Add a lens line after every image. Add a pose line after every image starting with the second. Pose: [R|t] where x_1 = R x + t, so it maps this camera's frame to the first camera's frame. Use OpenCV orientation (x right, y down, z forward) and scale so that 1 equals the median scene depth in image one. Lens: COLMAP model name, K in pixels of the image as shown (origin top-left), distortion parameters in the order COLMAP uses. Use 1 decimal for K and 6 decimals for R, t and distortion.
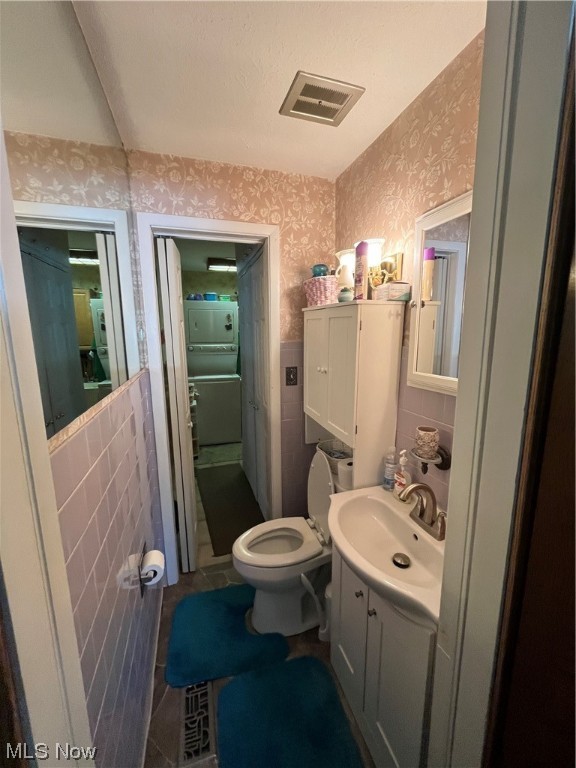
lens RADIAL K [[311.7, 0, 288.9], [0, 311.7, 384.1], [0, 0, 1]] dist [-0.004236, 0.000643]
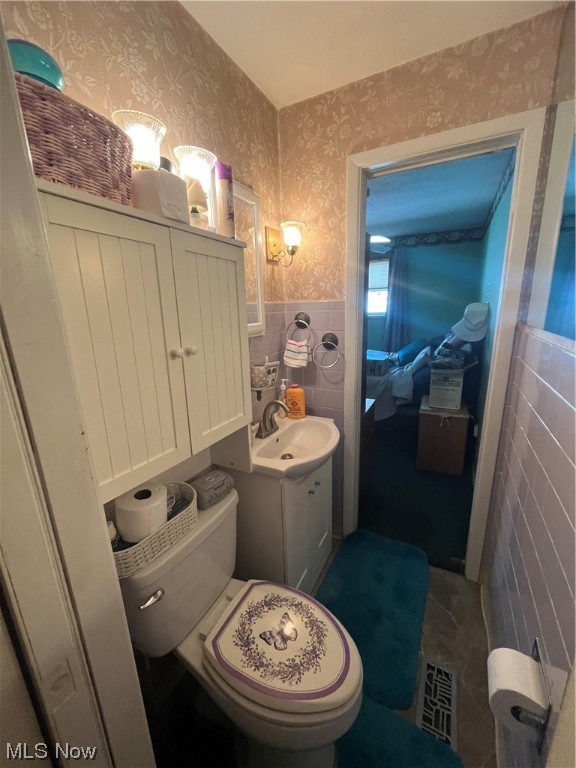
lens RADIAL K [[311.7, 0, 287.7], [0, 311.7, 383.6], [0, 0, 1]] dist [-0.004236, 0.000643]
pose [[-0.702382, -0.144759, 0.696925, -0.431419], [0.149699, 0.927162, 0.343453, -0.166260], [-0.695881, 0.345564, -0.629552, 1.366539]]
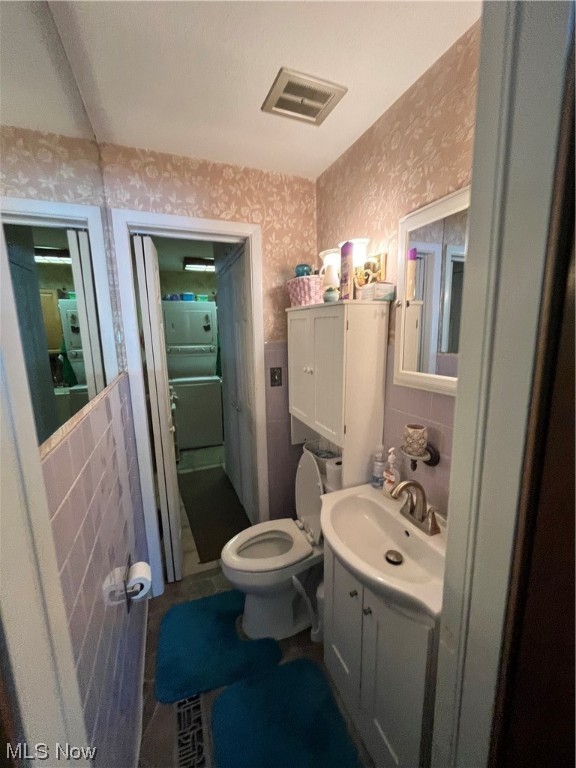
lens RADIAL K [[311.7, 0, 289.3], [0, 311.7, 384.2], [0, 0, 1]] dist [-0.004236, 0.000643]
pose [[0.997208, -0.022417, 0.071230, -0.027548], [0.022373, 0.999749, 0.001406, -0.003715], [-0.071243, 0.000191, 0.997459, 0.011434]]
